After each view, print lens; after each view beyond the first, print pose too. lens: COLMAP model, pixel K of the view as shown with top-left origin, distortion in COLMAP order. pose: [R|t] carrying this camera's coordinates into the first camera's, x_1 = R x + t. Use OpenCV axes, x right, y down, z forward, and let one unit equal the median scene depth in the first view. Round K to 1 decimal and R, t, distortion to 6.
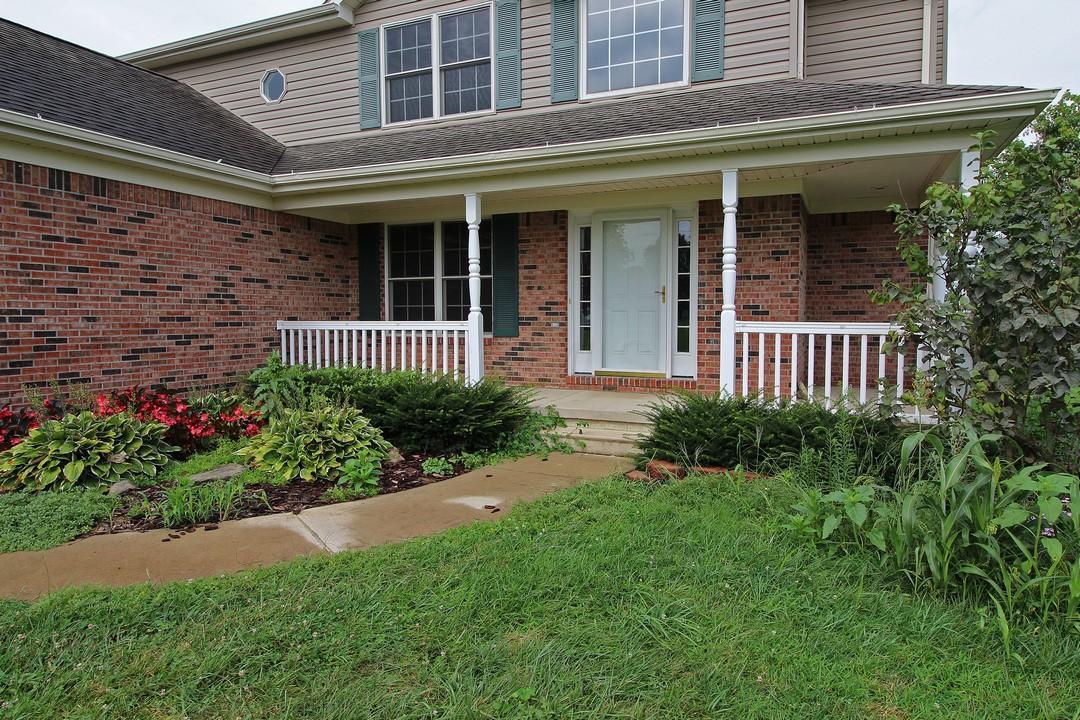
lens RADIAL K [[675.2, 0, 544.3], [0, 675.2, 358.2], [0, 0, 1]] dist [0.001725, -0.003150]
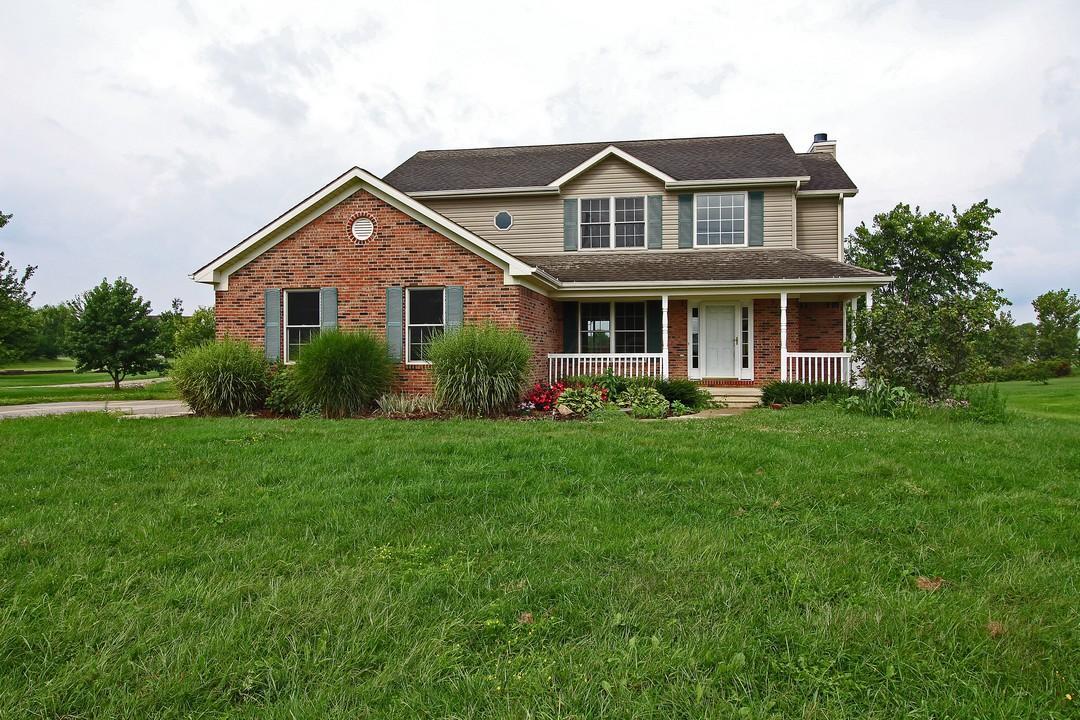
lens RADIAL K [[787.6, 0, 541.8], [0, 787.6, 355.8], [0, 0, 1]] dist [0.005105, 0.001070]
pose [[0.972198, -0.000829, 0.234159, -1.008077], [0.015312, 0.998078, -0.060042, 0.093509], [-0.233659, 0.061959, 0.970343, -1.275869]]
